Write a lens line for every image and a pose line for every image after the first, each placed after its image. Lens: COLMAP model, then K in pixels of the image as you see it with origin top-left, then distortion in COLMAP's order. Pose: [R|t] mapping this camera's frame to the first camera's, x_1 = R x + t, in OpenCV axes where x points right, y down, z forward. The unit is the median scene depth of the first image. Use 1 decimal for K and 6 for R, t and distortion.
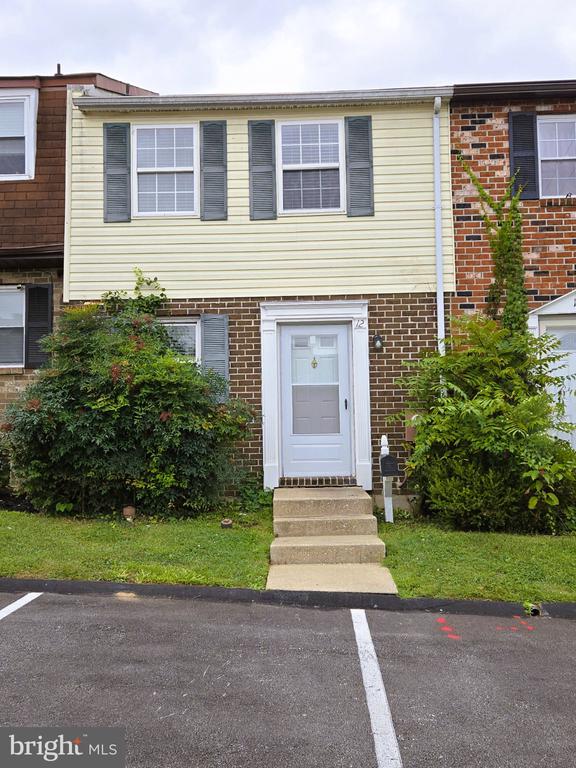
lens RADIAL K [[761.8, 0, 287.9], [0, 761.8, 385.0], [0, 0, 1]] dist [0.111988, 0.000000]
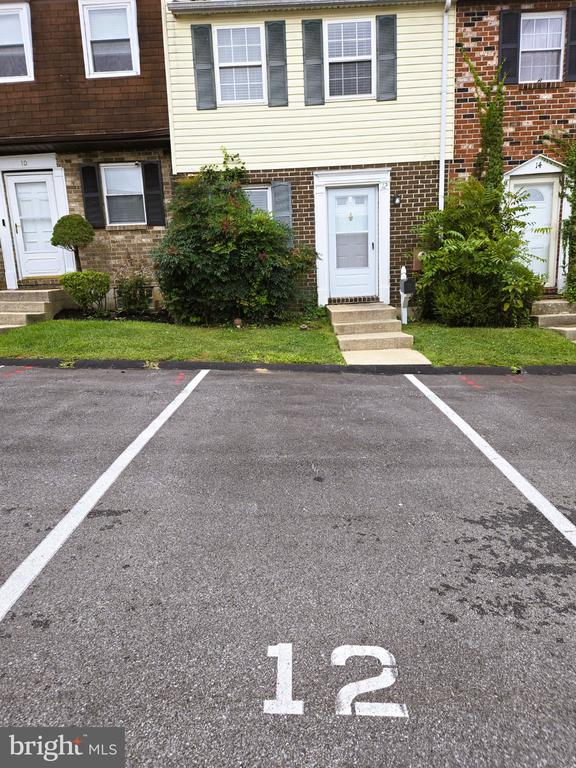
lens RADIAL K [[515.9, 0, 286.0], [0, 515.9, 384.4], [0, 0, 1]] dist [0.072045, -0.038066]
pose [[0.999228, -0.030671, 0.024543, -0.123292], [0.022957, 0.962947, 0.268713, 0.009539], [-0.031876, -0.267942, 0.962908, -0.024958]]
